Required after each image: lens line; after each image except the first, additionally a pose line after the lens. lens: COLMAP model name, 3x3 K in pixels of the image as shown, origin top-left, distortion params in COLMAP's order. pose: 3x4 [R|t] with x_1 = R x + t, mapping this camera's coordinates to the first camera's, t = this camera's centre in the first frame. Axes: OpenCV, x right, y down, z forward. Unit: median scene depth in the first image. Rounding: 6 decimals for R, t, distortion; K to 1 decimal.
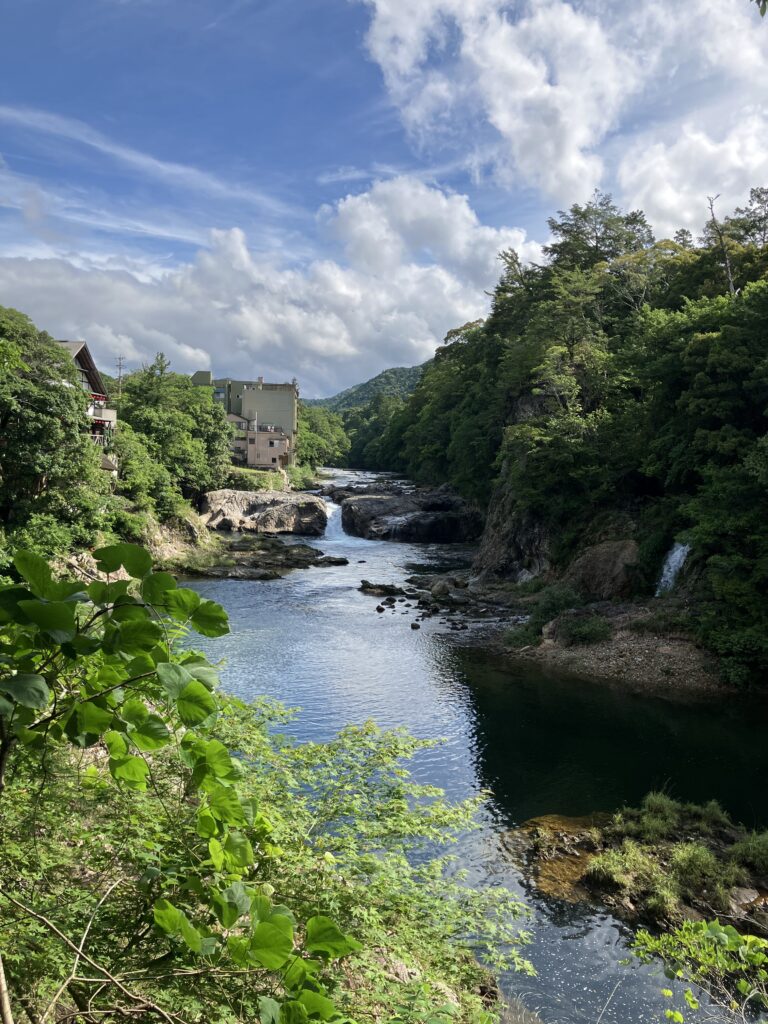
lens RADIAL K [[840.2, 0, 384.0], [0, 840.2, 512.0], [0, 0, 1]] dist [0.050551, -0.147532]
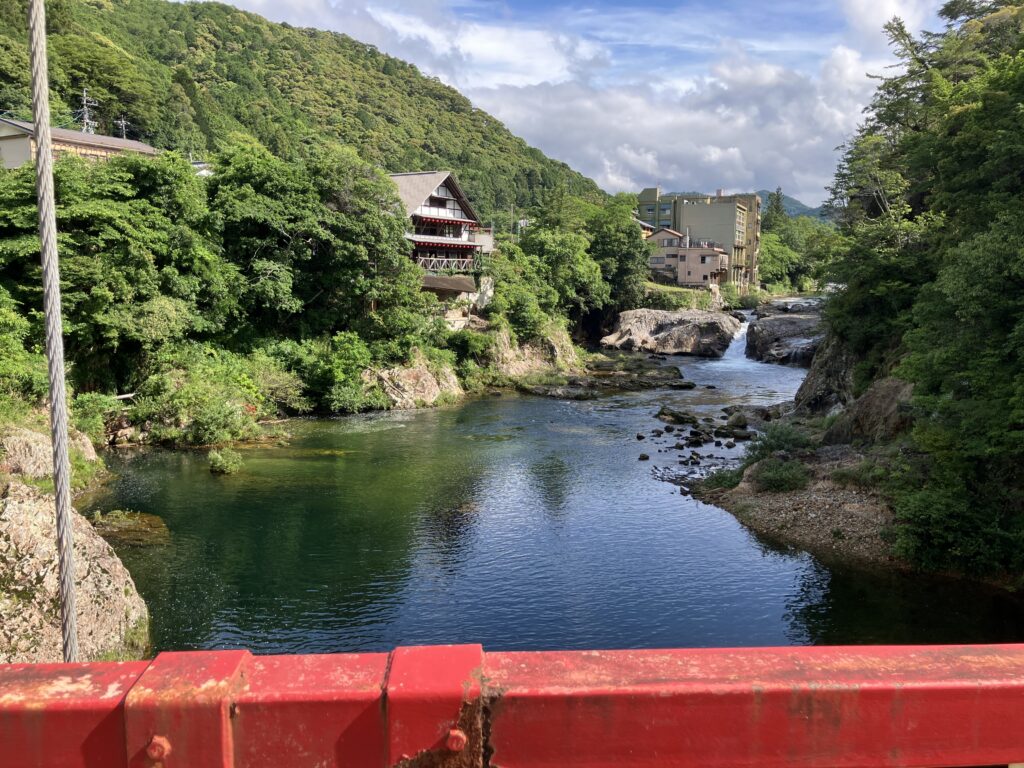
lens RADIAL K [[840.2, 0, 510.8], [0, 840.2, 399.4], [0, 0, 1]] dist [0.050551, -0.147532]
pose [[0.875755, 0.049344, -0.480228, 0.178535], [-0.009840, 0.996380, 0.084435, -0.002965], [0.482656, -0.069218, 0.873070, 0.054997]]
